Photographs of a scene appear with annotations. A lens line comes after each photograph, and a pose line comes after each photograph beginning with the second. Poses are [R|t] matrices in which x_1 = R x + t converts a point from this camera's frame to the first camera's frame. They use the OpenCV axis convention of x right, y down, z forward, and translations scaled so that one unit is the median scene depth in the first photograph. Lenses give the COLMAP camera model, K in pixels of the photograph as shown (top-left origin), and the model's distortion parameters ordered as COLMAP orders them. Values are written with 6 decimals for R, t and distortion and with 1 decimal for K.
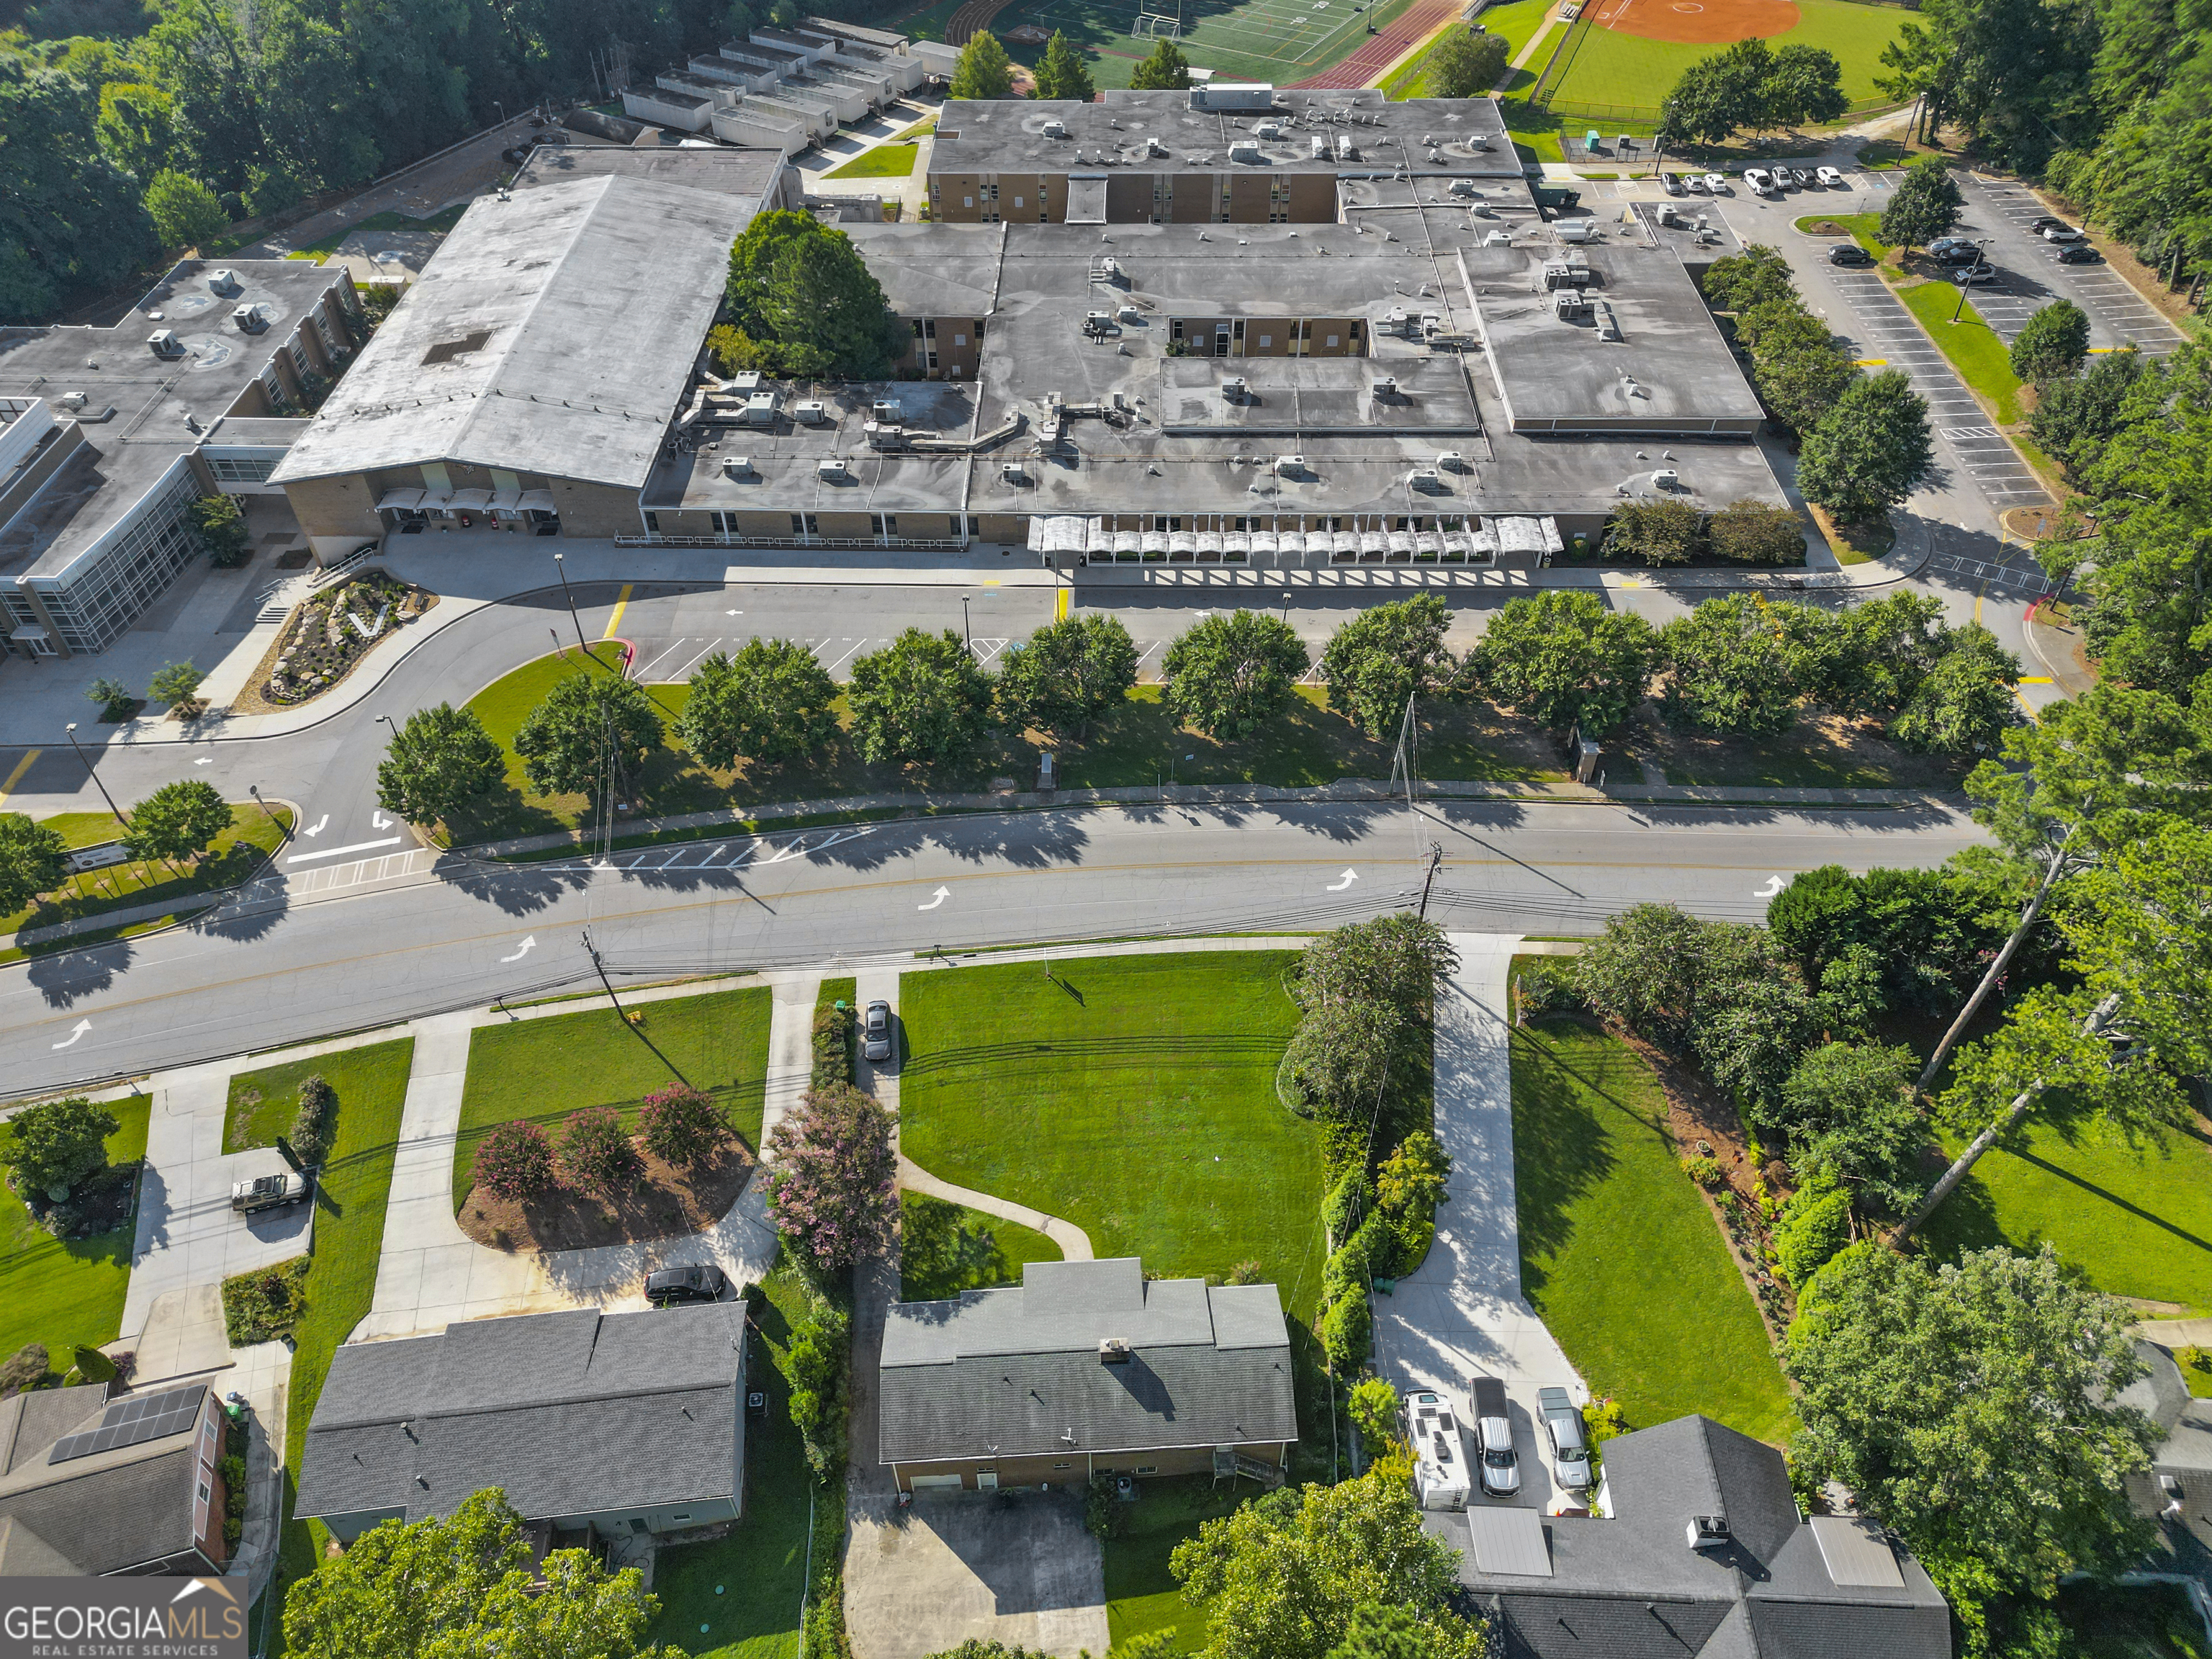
lens RADIAL K [[1550.7, 0, 1110.5], [0, 1550.7, 821.8], [0, 0, 1]] dist [0.057714, -0.048422]
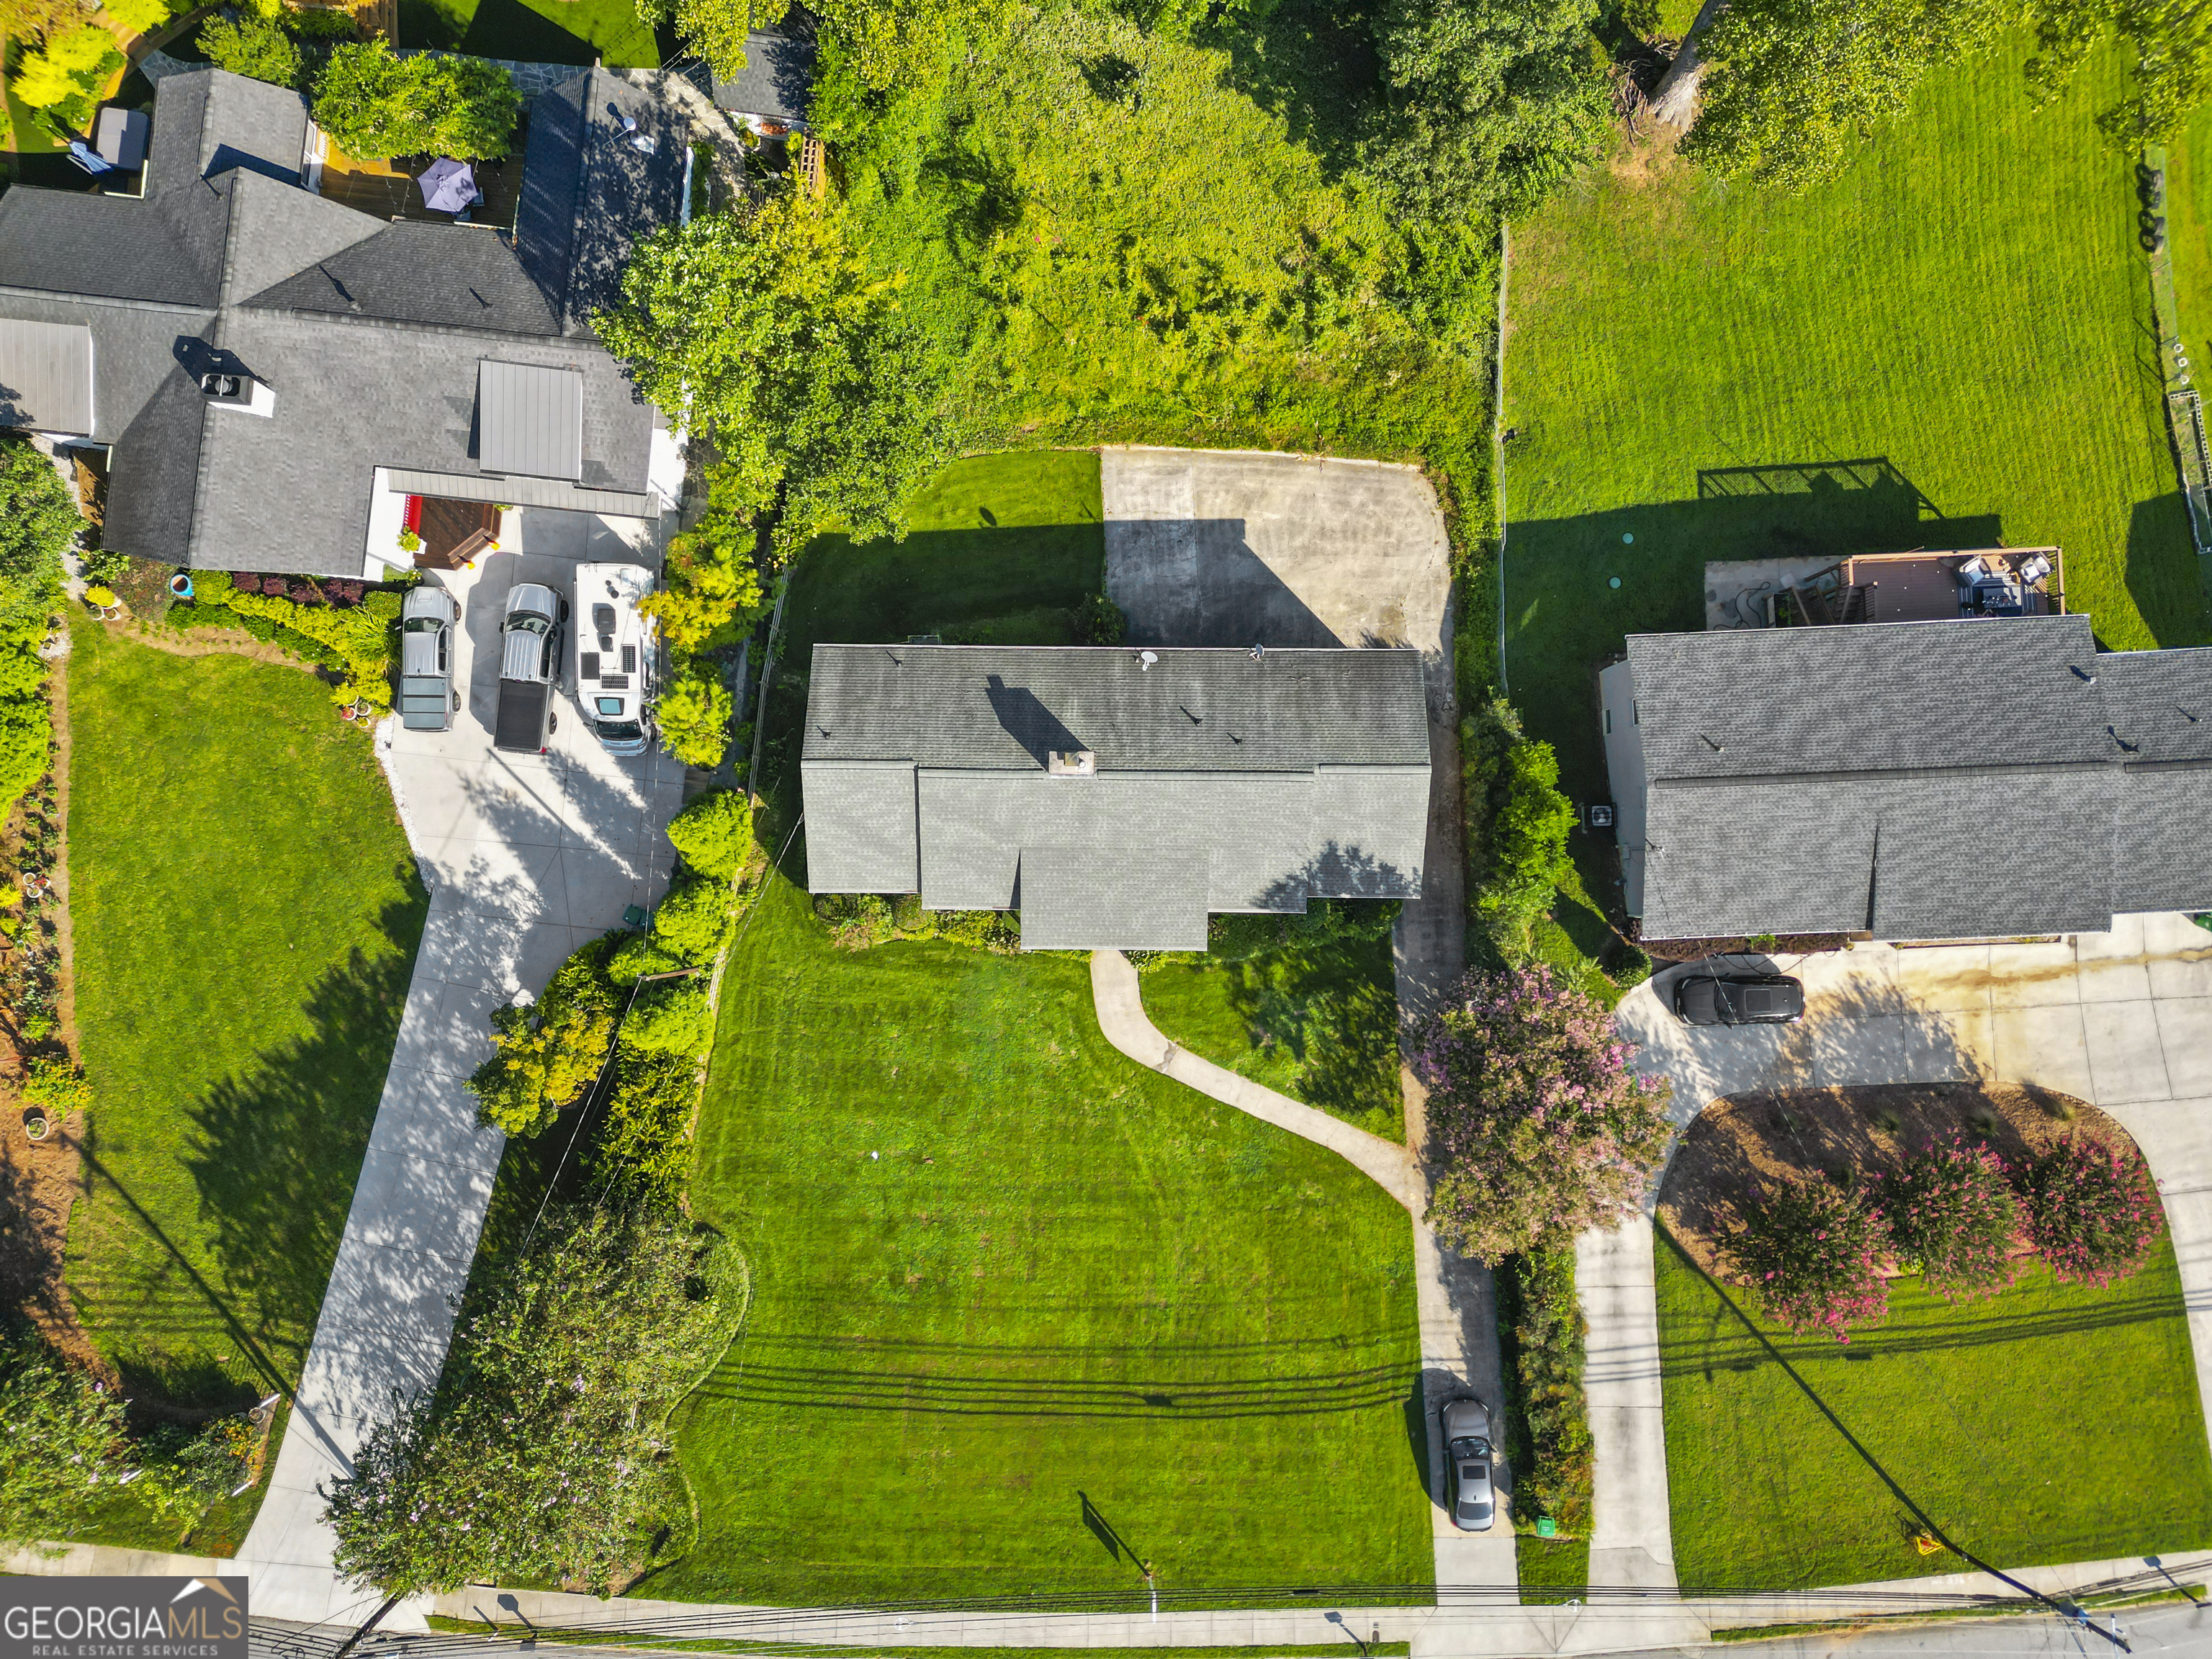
lens RADIAL K [[1550.7, 0, 1102.2], [0, 1550.7, 845.7], [0, 0, 1]] dist [0.057714, -0.048422]
pose [[-0.997917, -0.063533, 0.011145, -0.019059], [0.050546, -0.662880, 0.747018, -0.153656], [-0.040073, 0.746026, 0.664711, 0.560236]]
